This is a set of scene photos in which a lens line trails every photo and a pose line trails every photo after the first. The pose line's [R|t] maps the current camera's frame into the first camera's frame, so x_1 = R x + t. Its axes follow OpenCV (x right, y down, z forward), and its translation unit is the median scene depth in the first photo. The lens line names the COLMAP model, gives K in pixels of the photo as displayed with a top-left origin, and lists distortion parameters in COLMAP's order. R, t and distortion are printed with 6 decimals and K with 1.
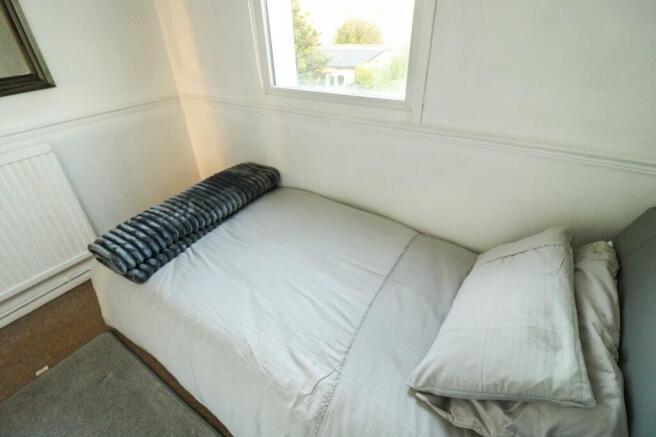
lens RADIAL K [[305.7, 0, 326.9], [0, 305.7, 214.3], [0, 0, 1]] dist [-0.000517, -0.011087]
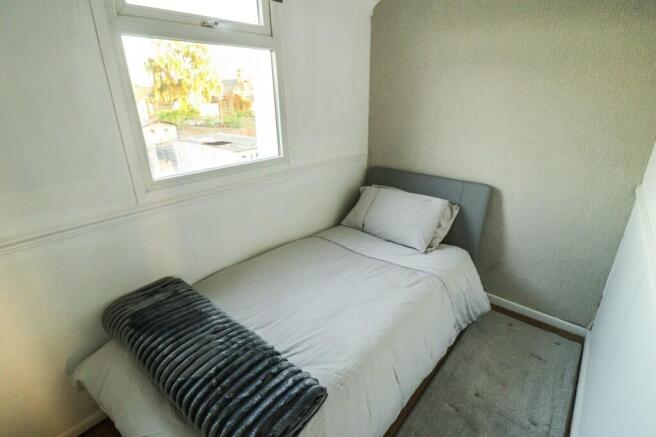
lens RADIAL K [[305.7, 0, 326.9], [0, 305.7, 214.3], [0, 0, 1]] dist [-0.000517, -0.011087]
pose [[0.148817, -0.333425, 0.930957, -1.079224], [0.540894, 0.815567, 0.205633, -0.301812], [-0.827821, 0.472947, 0.301717, 0.461028]]
